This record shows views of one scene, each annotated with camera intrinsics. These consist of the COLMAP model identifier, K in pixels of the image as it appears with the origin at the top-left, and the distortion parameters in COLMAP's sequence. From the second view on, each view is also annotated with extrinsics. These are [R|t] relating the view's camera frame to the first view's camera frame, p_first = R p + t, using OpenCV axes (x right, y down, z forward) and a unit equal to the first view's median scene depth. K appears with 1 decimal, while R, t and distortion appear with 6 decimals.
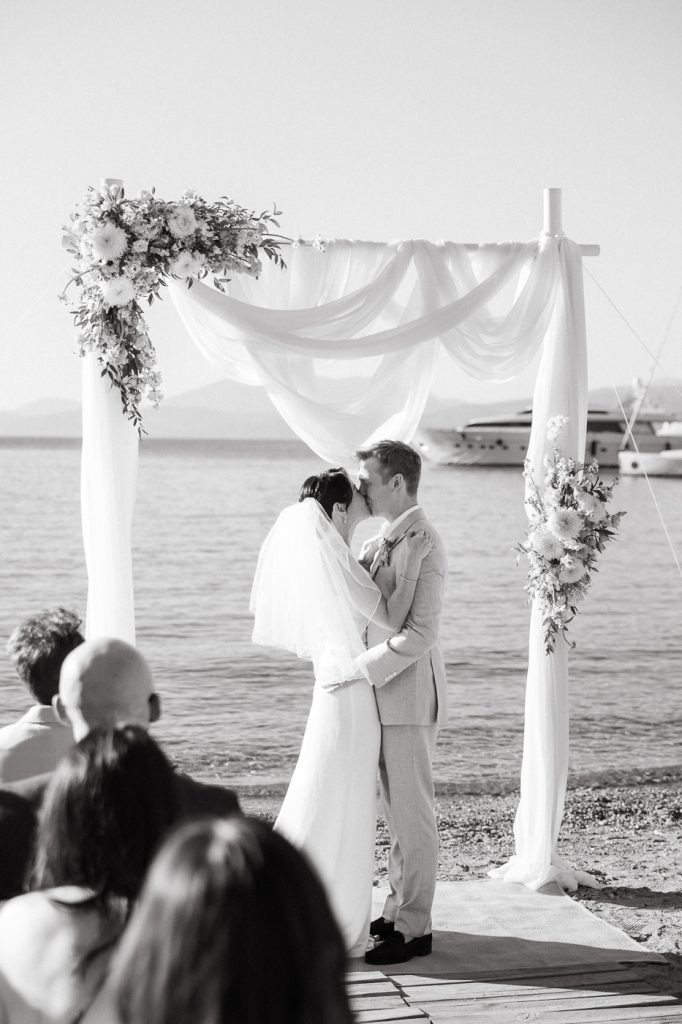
lens RADIAL K [[1852.5, 0, 359.6], [0, 1852.5, 513.3], [0, 0, 1]] dist [0.034314, -0.081148]
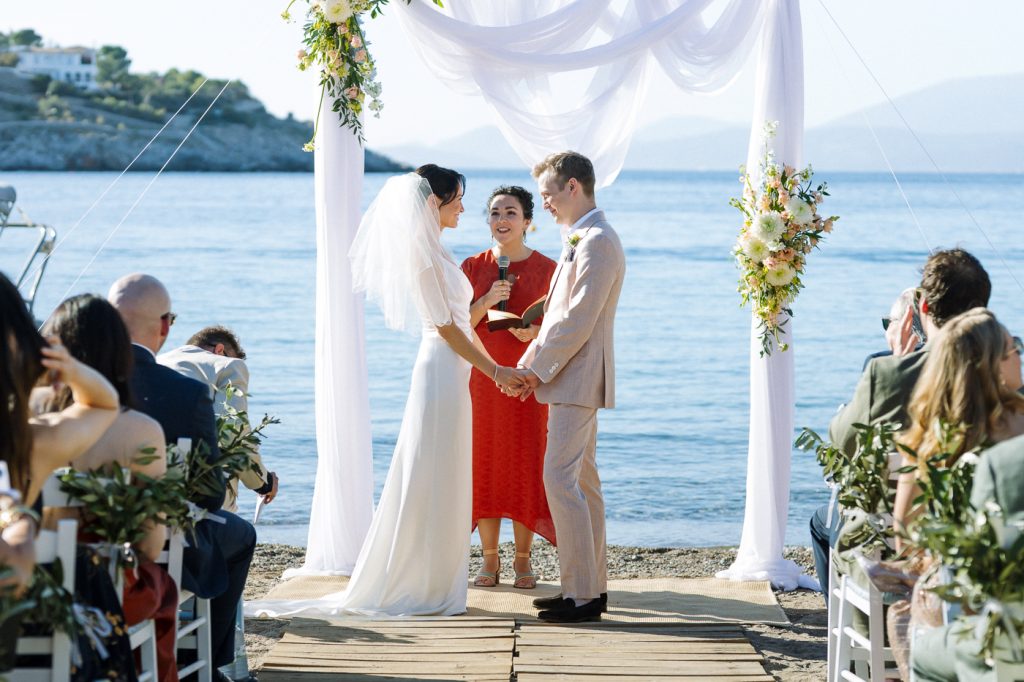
lens RADIAL K [[2777.4, 0, 509.0], [0, 2777.4, 392.2], [0, 0, 1]] dist [0.014078, -0.487802]
pose [[0.969825, 0.015600, -0.243301, 0.353718], [-0.005970, 0.999171, 0.040268, 0.036832], [0.243727, -0.037600, 0.969115, -0.541390]]
